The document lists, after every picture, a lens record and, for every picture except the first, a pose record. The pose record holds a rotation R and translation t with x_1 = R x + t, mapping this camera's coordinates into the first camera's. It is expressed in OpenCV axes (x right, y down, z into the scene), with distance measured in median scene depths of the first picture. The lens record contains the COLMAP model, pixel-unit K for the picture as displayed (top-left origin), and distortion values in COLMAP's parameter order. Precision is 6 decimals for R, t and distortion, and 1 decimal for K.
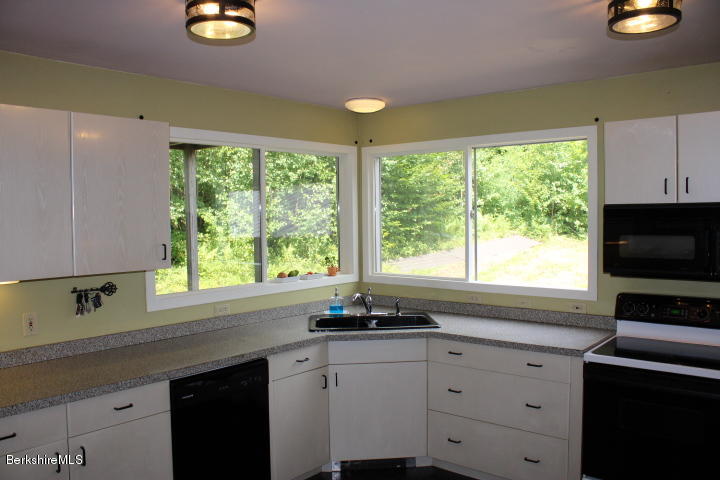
lens RADIAL K [[594.2, 0, 360.0], [0, 594.2, 240.0], [0, 0, 1]] dist [-0.186636, 0.179666]
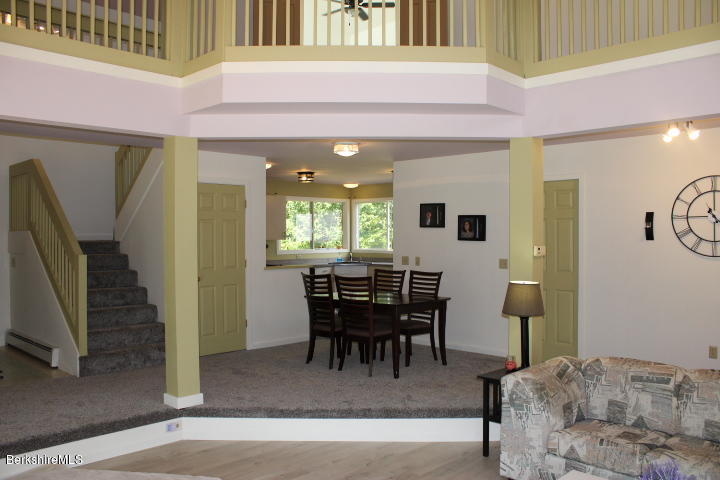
lens RADIAL K [[594.2, 0, 360.0], [0, 594.2, 240.0], [0, 0, 1]] dist [-0.186636, 0.179666]
pose [[0.997757, 0.010417, -0.066126, 0.210038], [-0.012645, 0.999364, -0.033356, 0.102532], [0.065736, 0.034117, 0.997254, -1.548599]]
